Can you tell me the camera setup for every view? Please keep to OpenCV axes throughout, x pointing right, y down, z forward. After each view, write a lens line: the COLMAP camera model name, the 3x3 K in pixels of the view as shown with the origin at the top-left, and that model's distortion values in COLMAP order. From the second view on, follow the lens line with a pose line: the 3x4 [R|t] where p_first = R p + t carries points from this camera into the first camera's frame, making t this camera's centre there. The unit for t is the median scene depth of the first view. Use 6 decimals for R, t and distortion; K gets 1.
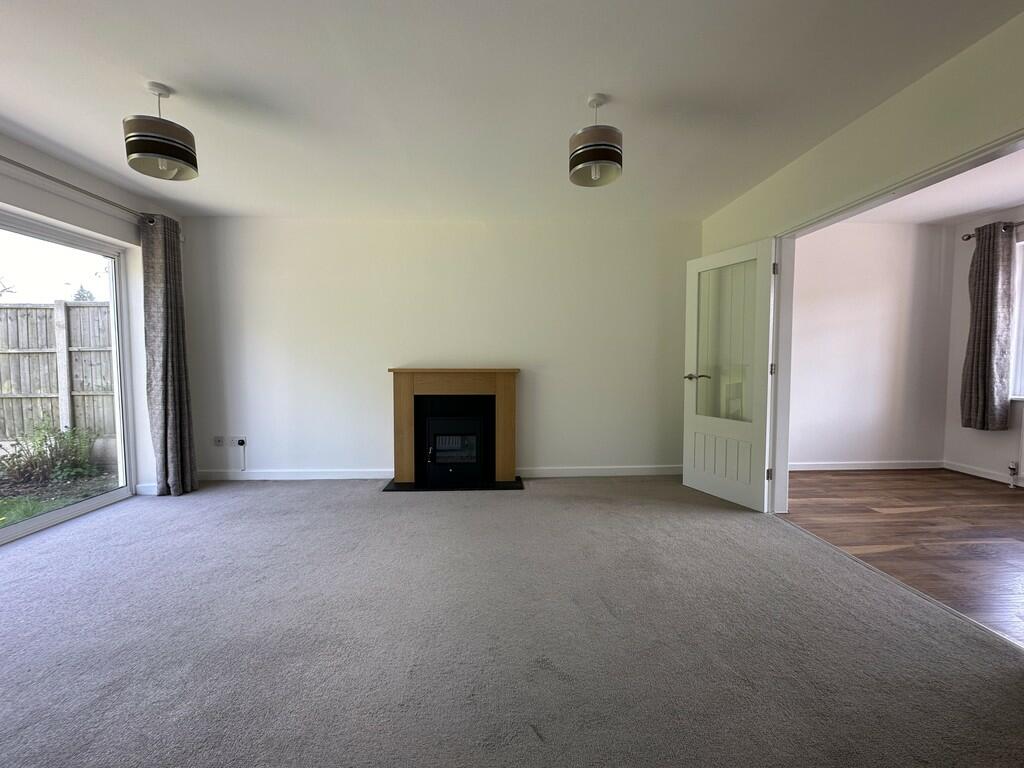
lens RADIAL K [[408.6, 0, 515.0], [0, 408.6, 381.2], [0, 0, 1]] dist [-0.002137, 0.000021]
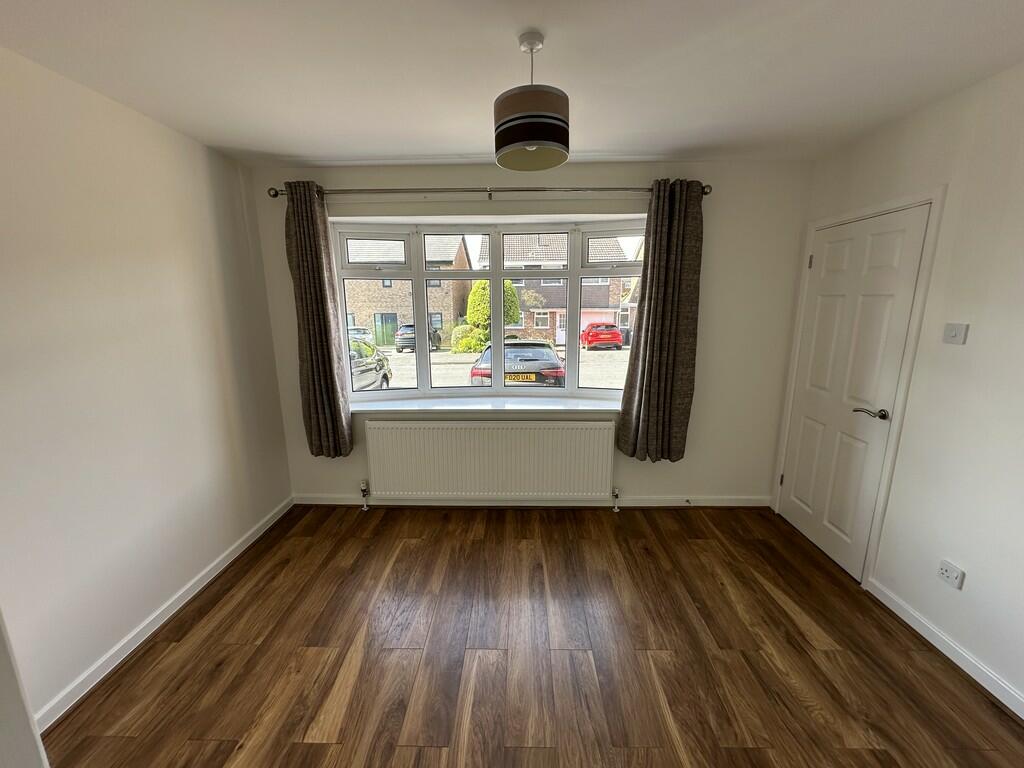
lens RADIAL K [[408.6, 0, 520.5], [0, 408.6, 388.4], [0, 0, 1]] dist [-0.002137, 0.000021]
pose [[0.062825, -0.203436, 0.977070, 0.408413], [0.049184, 0.978446, 0.200560, -0.151976], [-0.996812, 0.035456, 0.071477, 0.567766]]
